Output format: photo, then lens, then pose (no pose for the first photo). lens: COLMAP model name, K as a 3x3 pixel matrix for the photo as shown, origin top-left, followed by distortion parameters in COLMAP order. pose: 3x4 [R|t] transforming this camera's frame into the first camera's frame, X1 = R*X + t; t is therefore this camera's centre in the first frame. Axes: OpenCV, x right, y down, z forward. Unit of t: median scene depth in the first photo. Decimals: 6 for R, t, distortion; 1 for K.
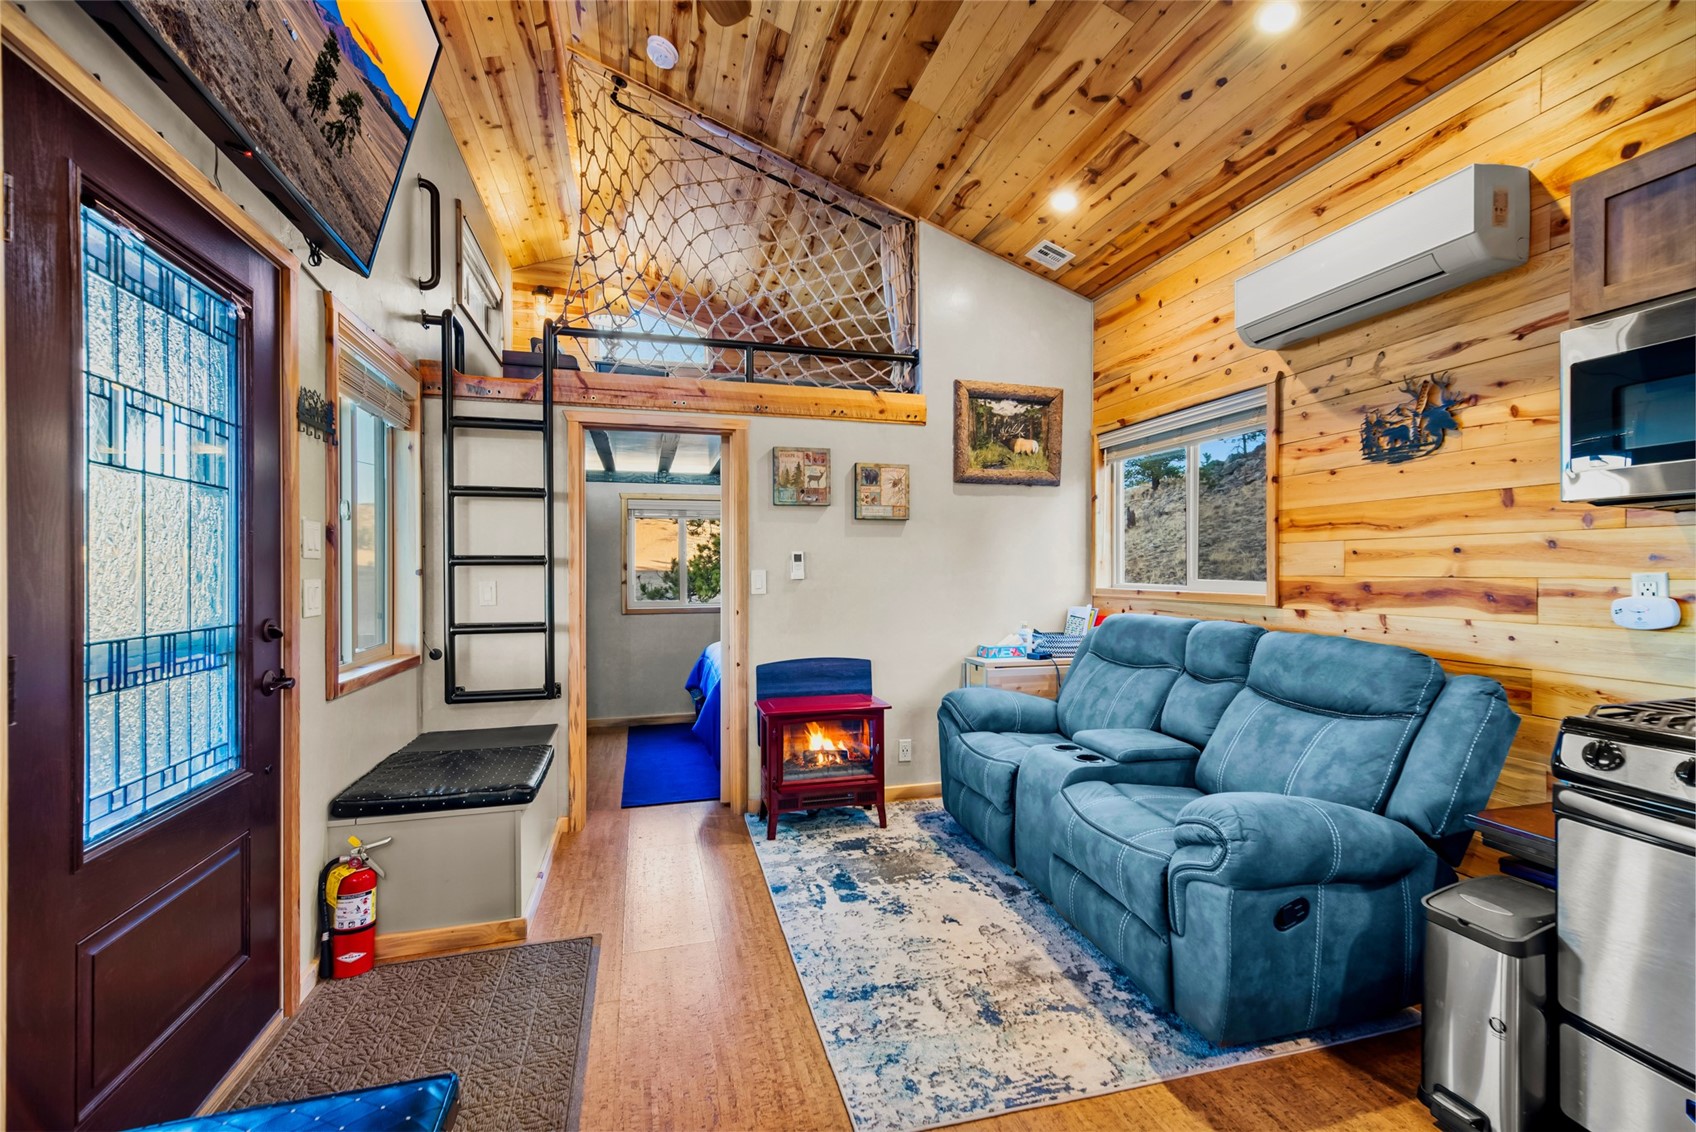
lens RADIAL K [[726.0, 0, 852.9], [0, 726.0, 568.6], [0, 0, 1]] dist [0.002497, 0.000630]
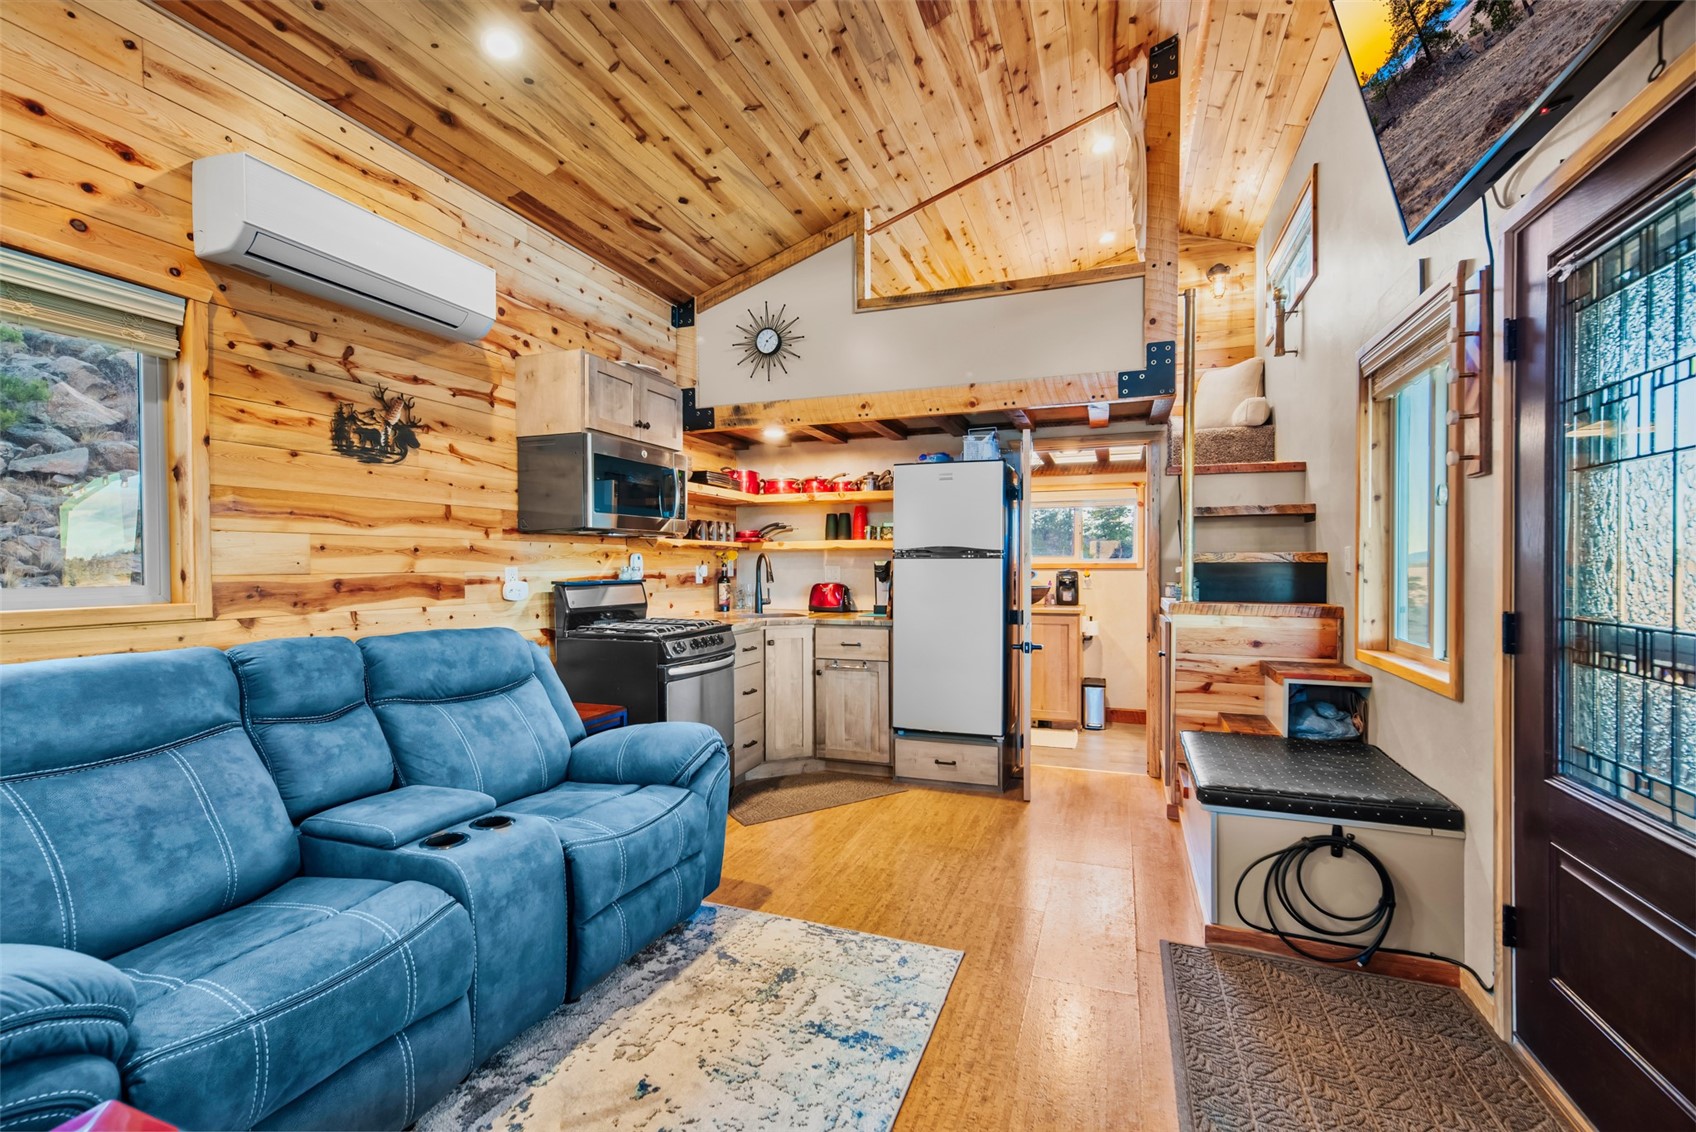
lens RADIAL K [[726.0, 0, 852.9], [0, 726.0, 568.6], [0, 0, 1]] dist [0.002497, 0.000630]
pose [[-0.808253, 0.001128, 0.588835, -0.361927], [0.004689, 0.999979, 0.004521, 0.002968], [-0.588817, 0.006415, -0.808241, 1.240000]]
